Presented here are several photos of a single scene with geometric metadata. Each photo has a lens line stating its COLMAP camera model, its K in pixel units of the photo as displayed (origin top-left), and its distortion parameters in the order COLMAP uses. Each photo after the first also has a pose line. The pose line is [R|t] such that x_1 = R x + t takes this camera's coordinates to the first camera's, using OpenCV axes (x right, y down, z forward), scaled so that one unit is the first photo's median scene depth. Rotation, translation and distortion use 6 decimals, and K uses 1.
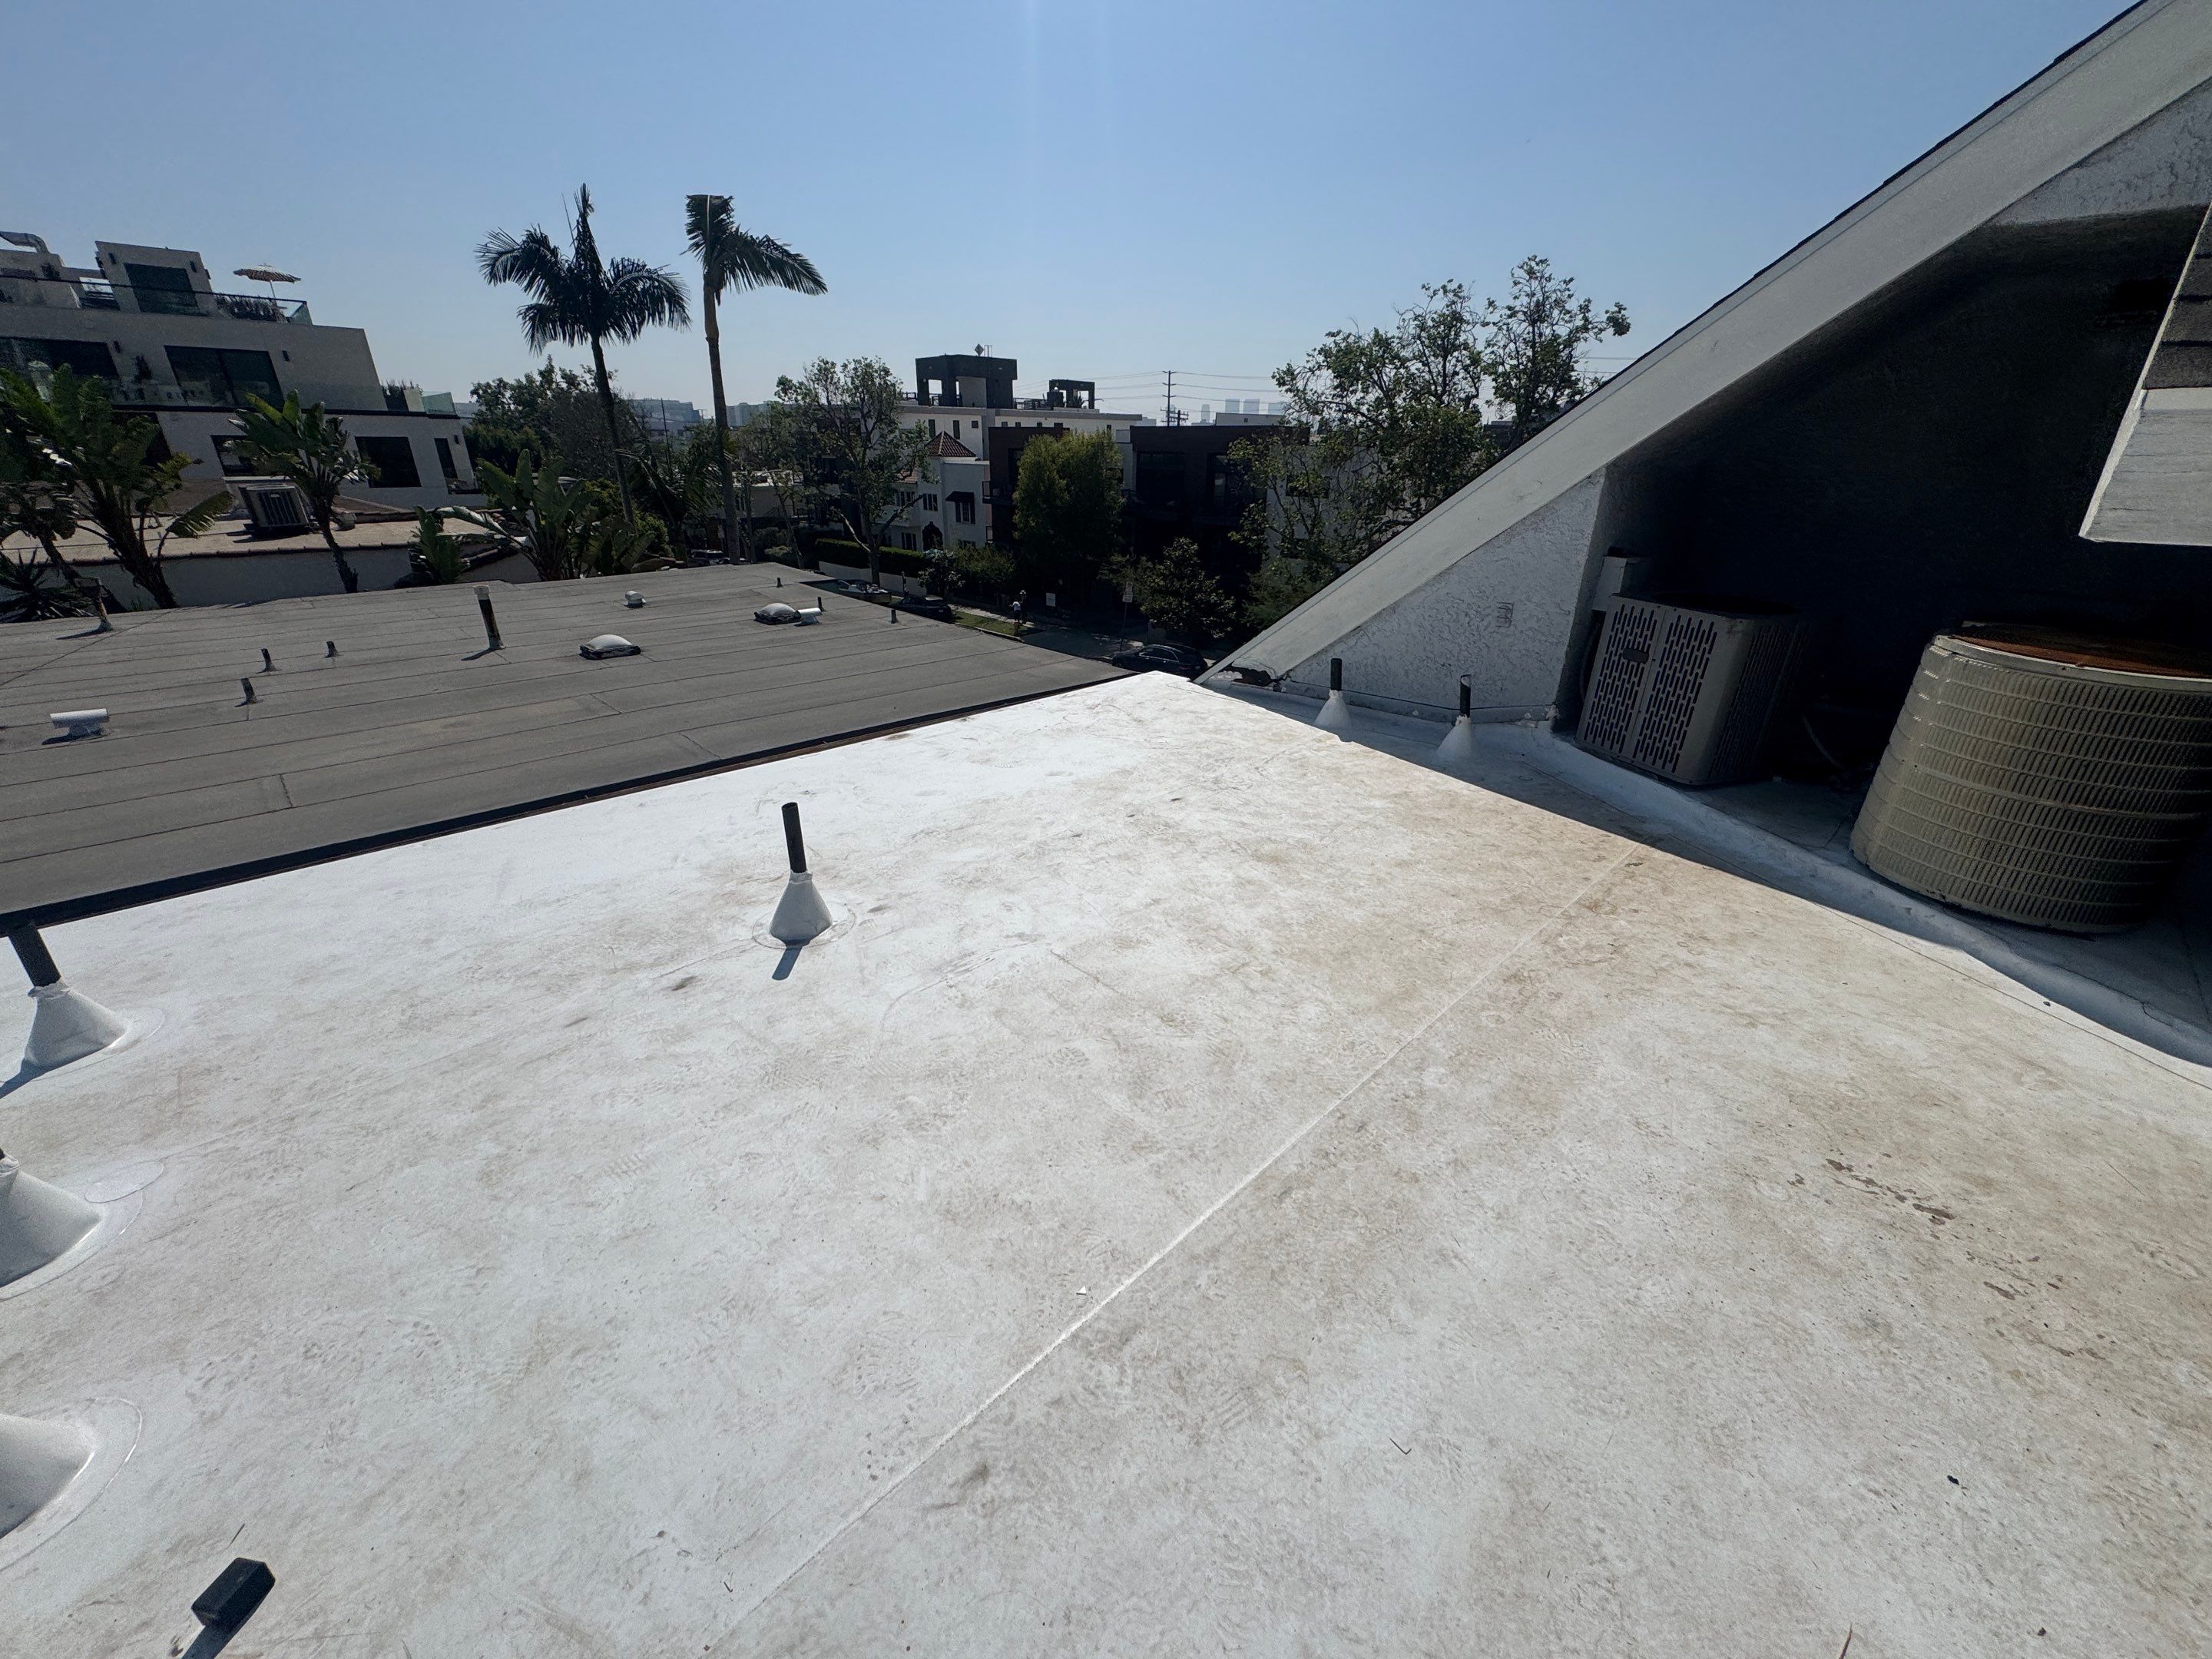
lens RADIAL K [[887.2, 0, 1106.0], [0, 887.2, 829.5], [0, 0, 1]] dist [-0.002676, 0.000869]
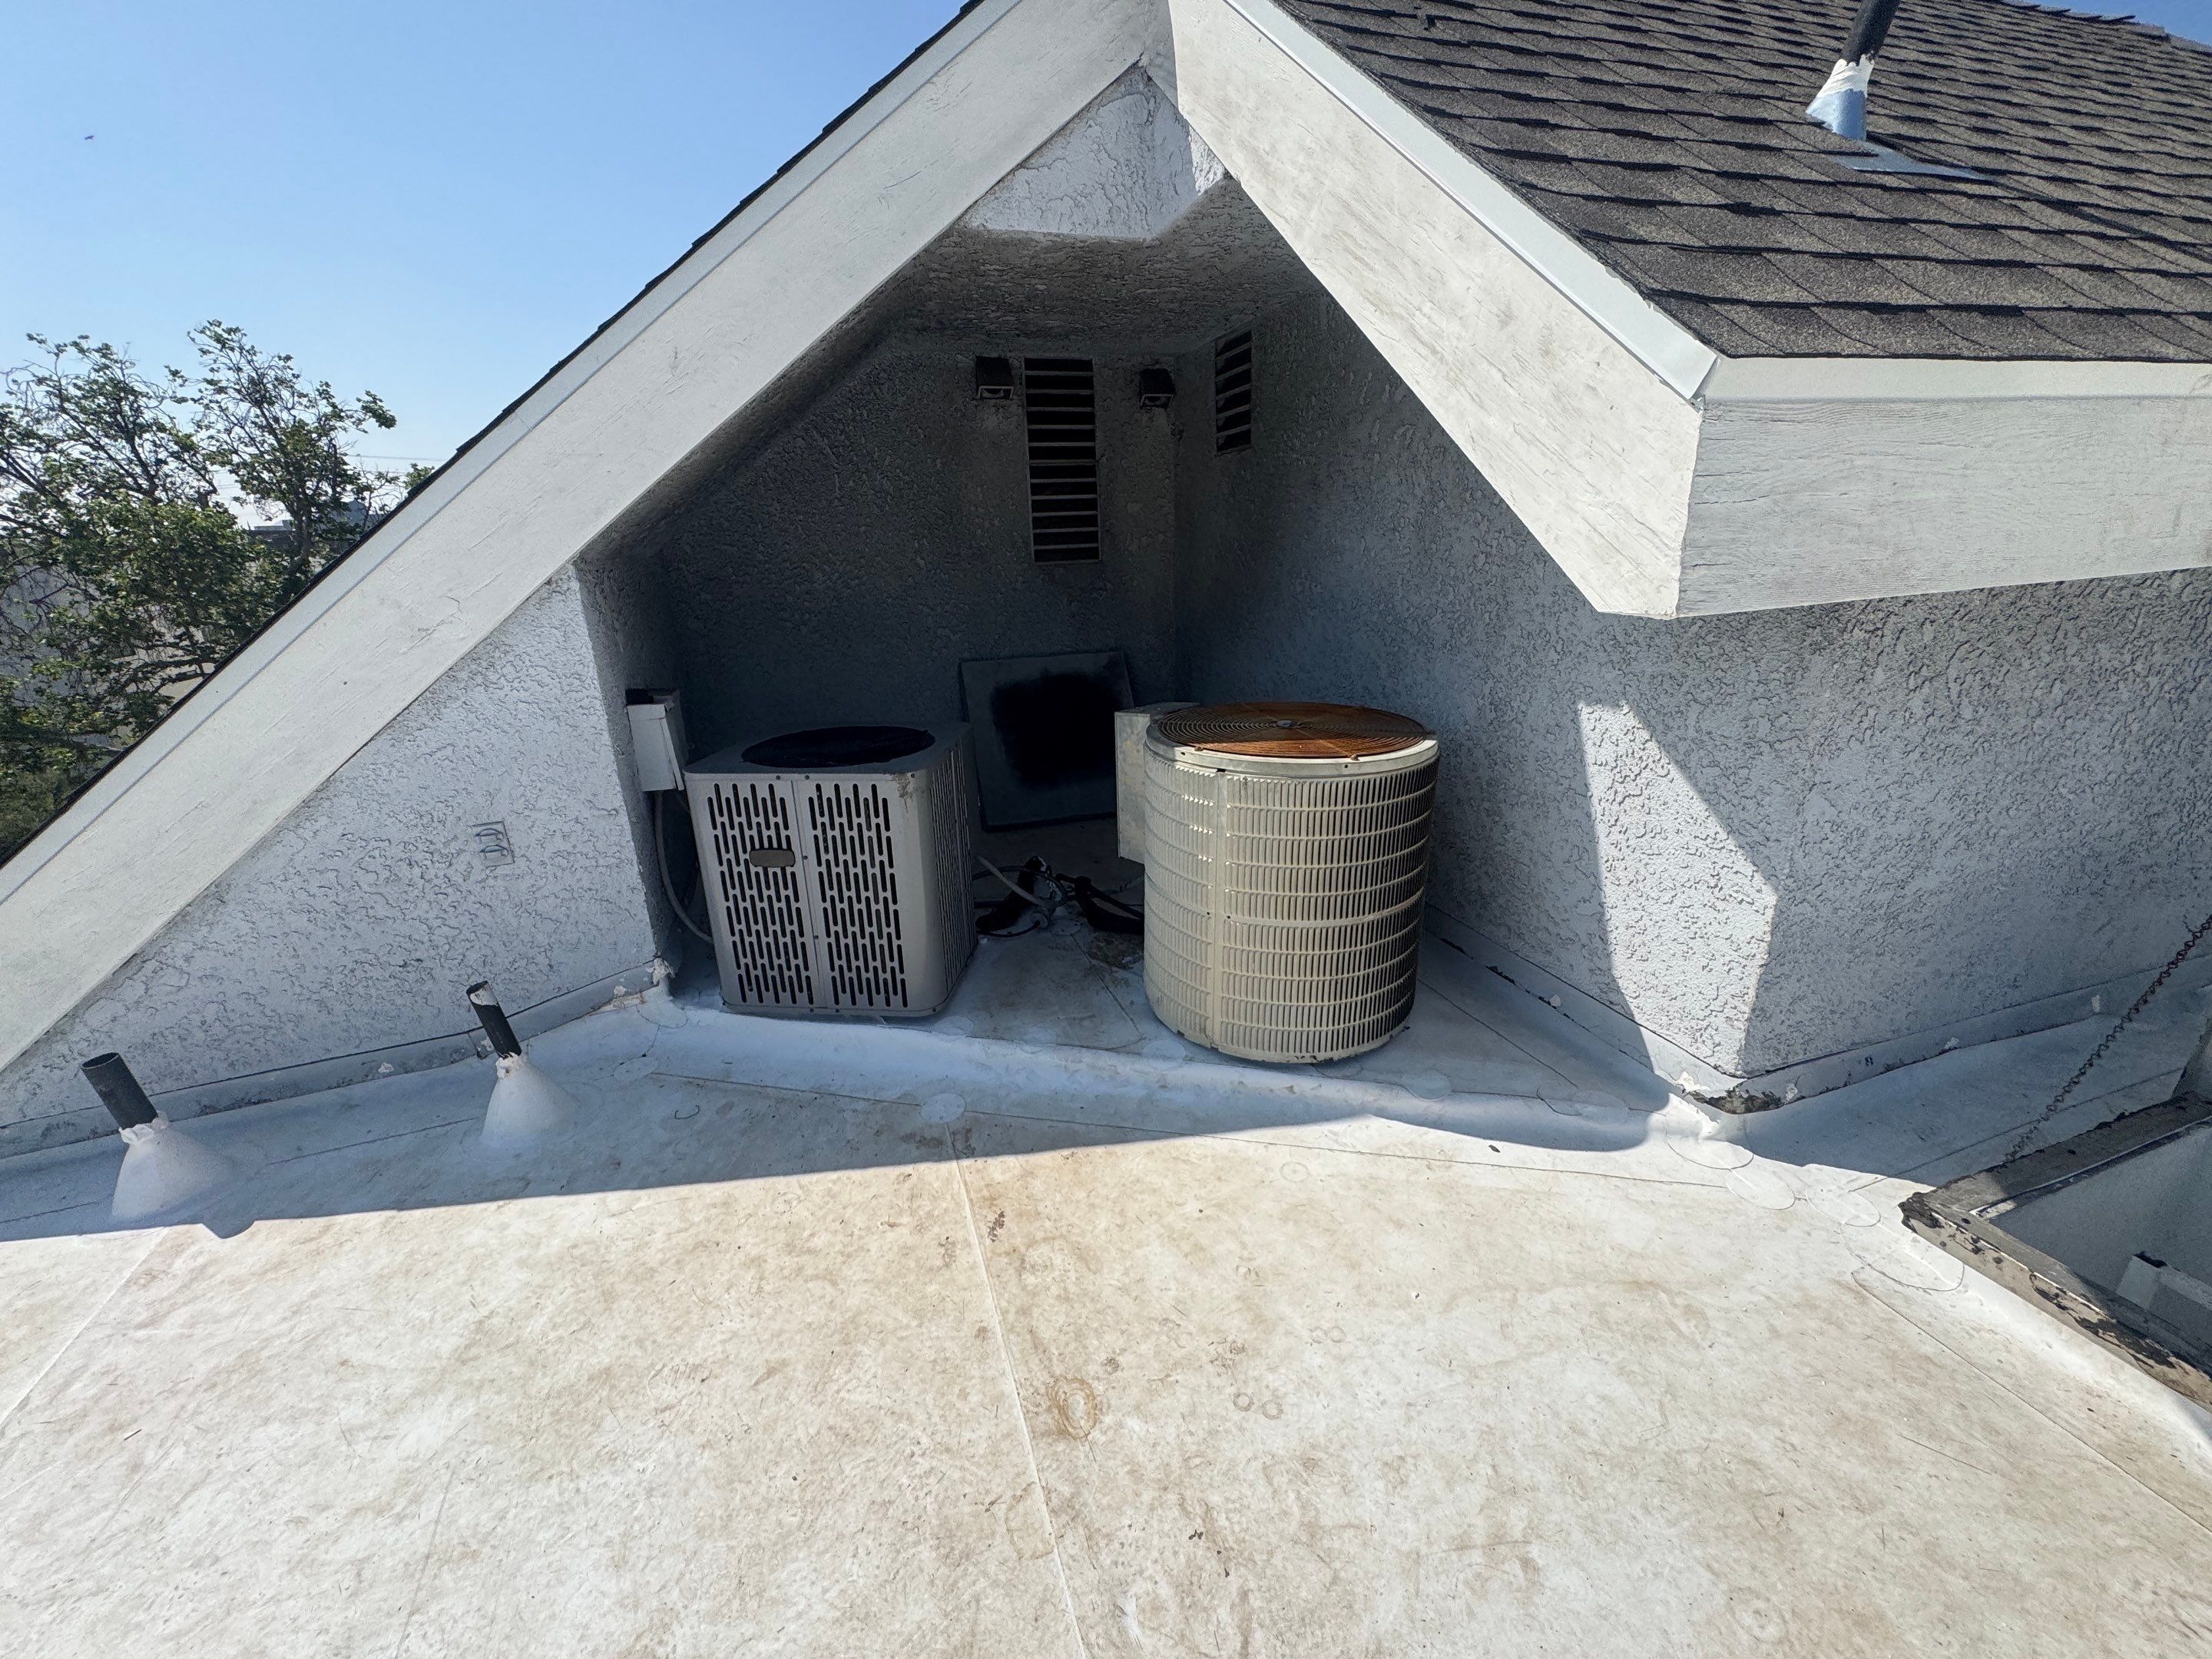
lens RADIAL K [[887.2, 0, 1106.0], [0, 887.2, 829.5], [0, 0, 1]] dist [-0.002676, 0.000869]
pose [[0.440272, -0.312018, 0.841906, 0.026651], [0.392268, 0.910297, 0.132228, -0.027679], [-0.807642, 0.272037, 0.523173, 0.067411]]
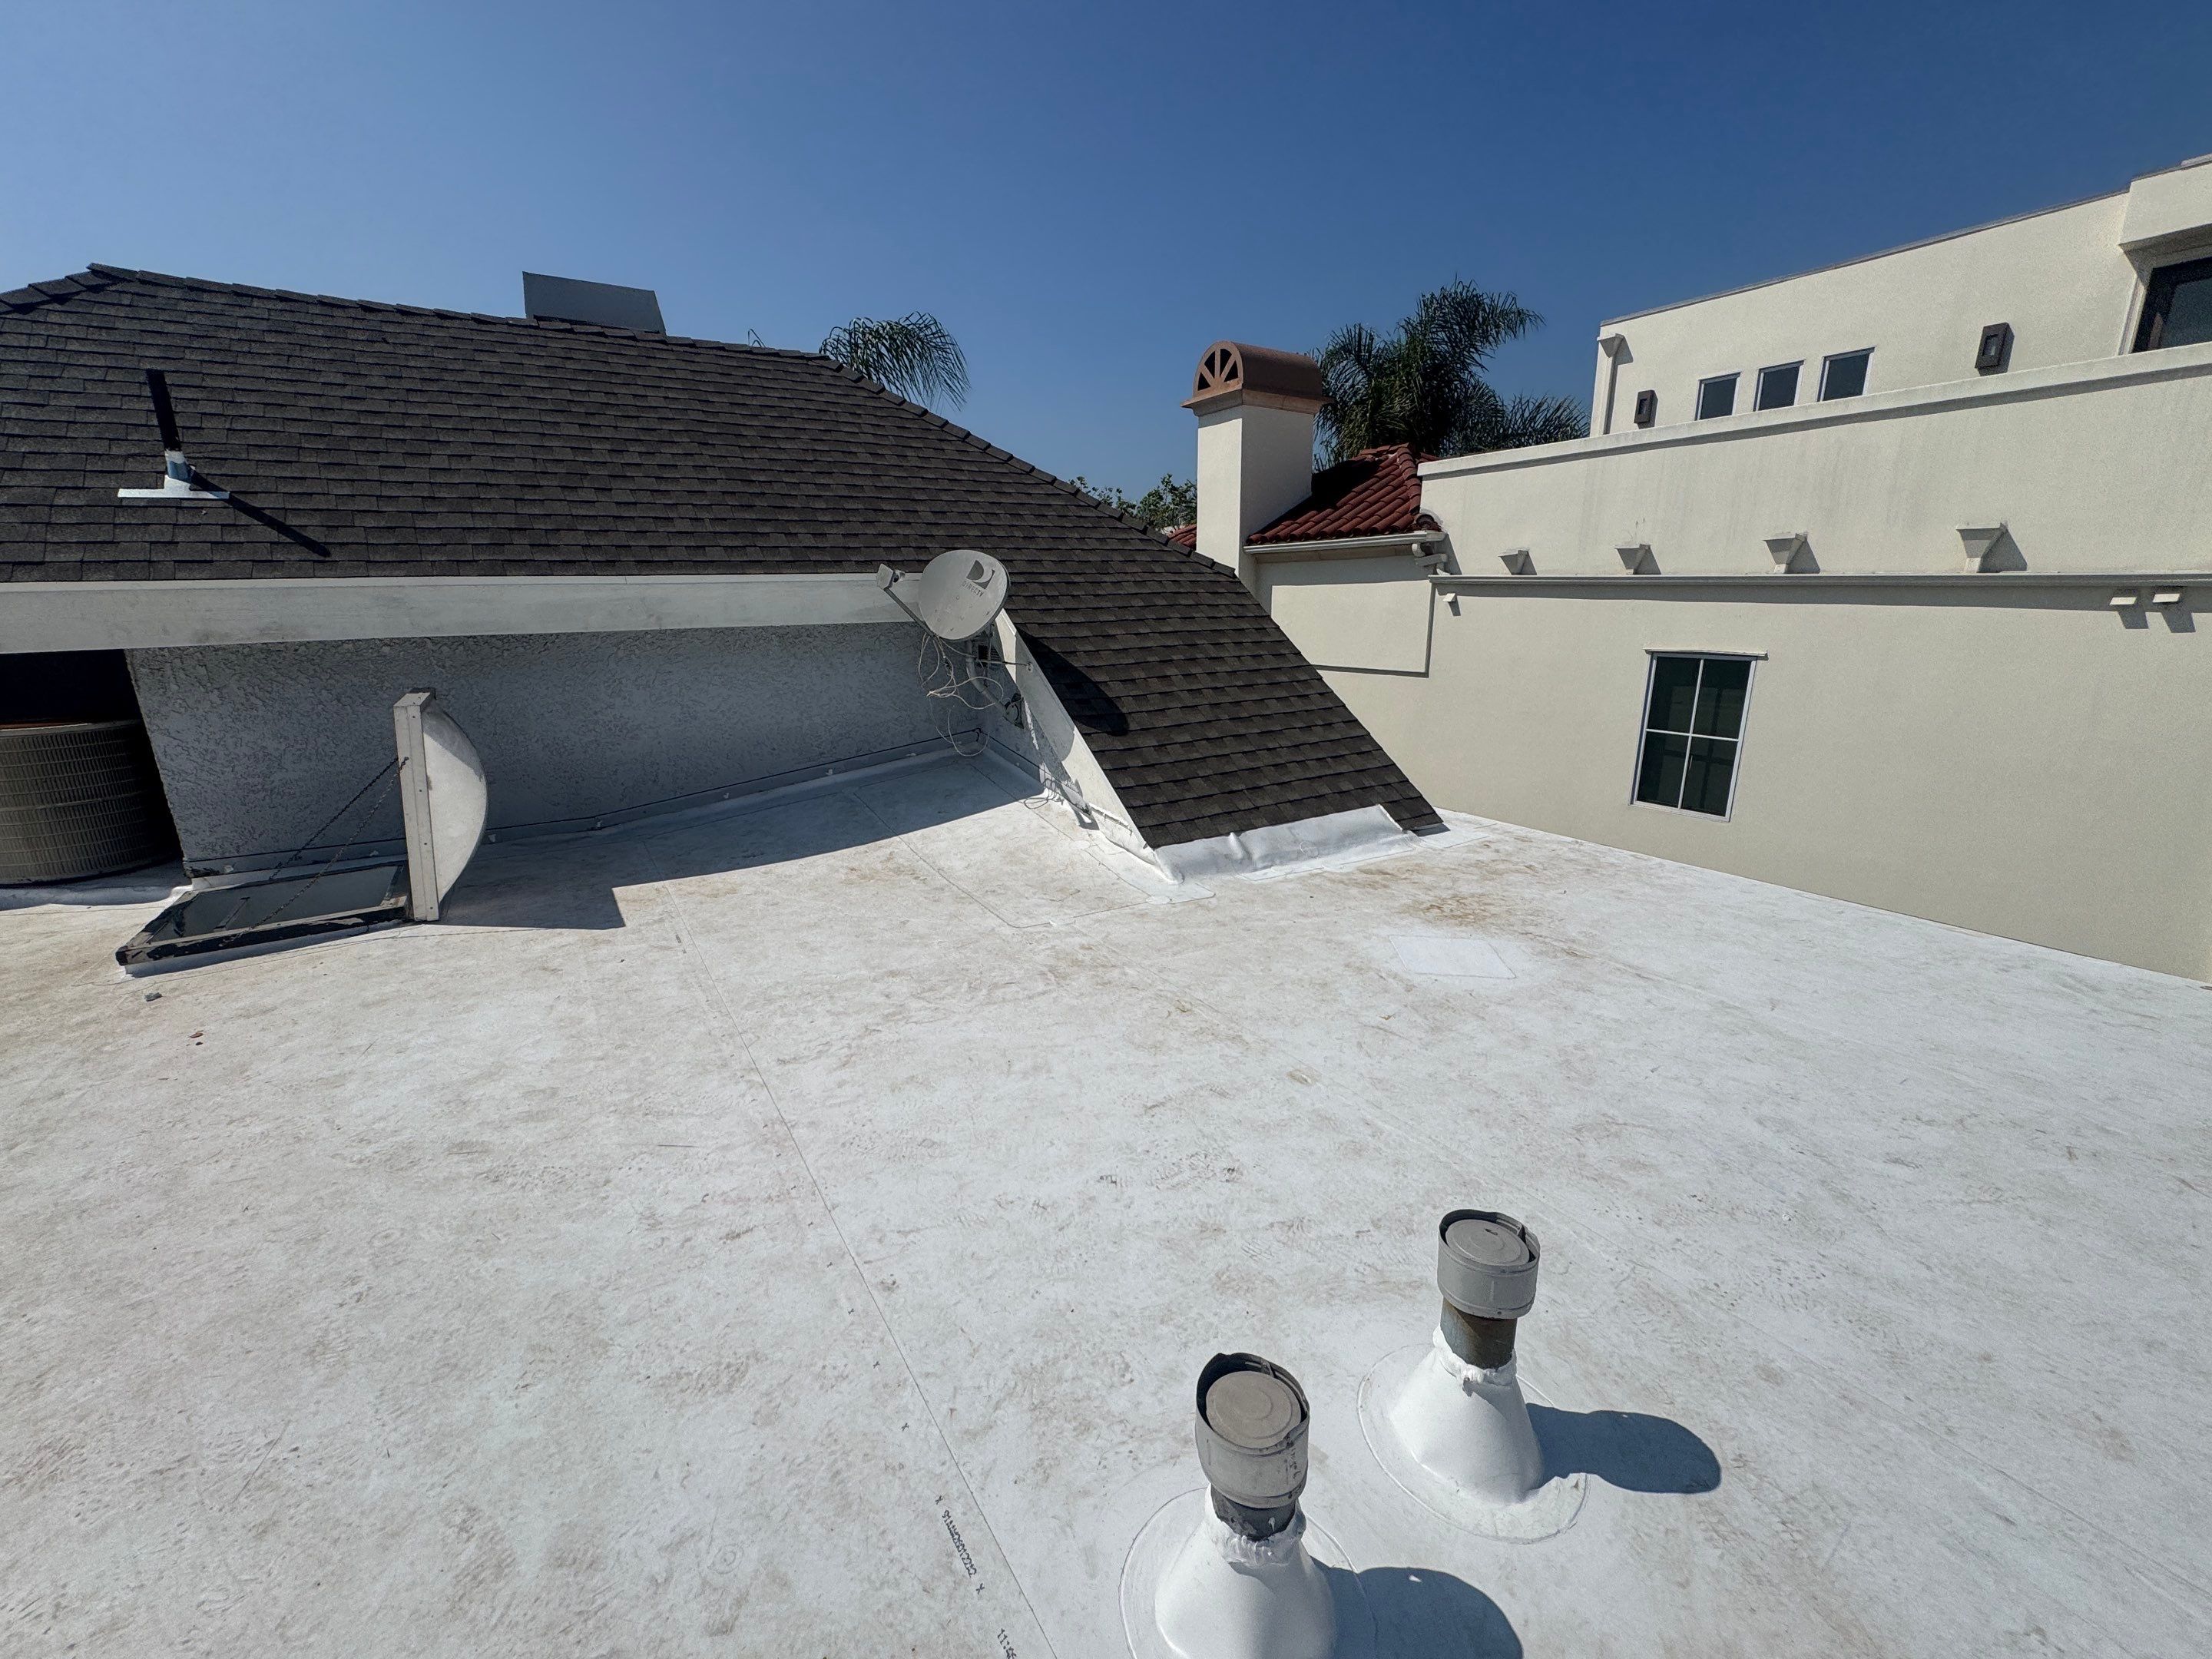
lens RADIAL K [[887.2, 0, 1106.0], [0, 887.2, 829.5], [0, 0, 1]] dist [-0.002676, 0.000869]
pose [[0.208461, -0.265976, 0.941170, -0.011827], [0.408425, 0.898060, 0.163331, 0.051506], [-0.888669, 0.350349, 0.295842, -0.119367]]
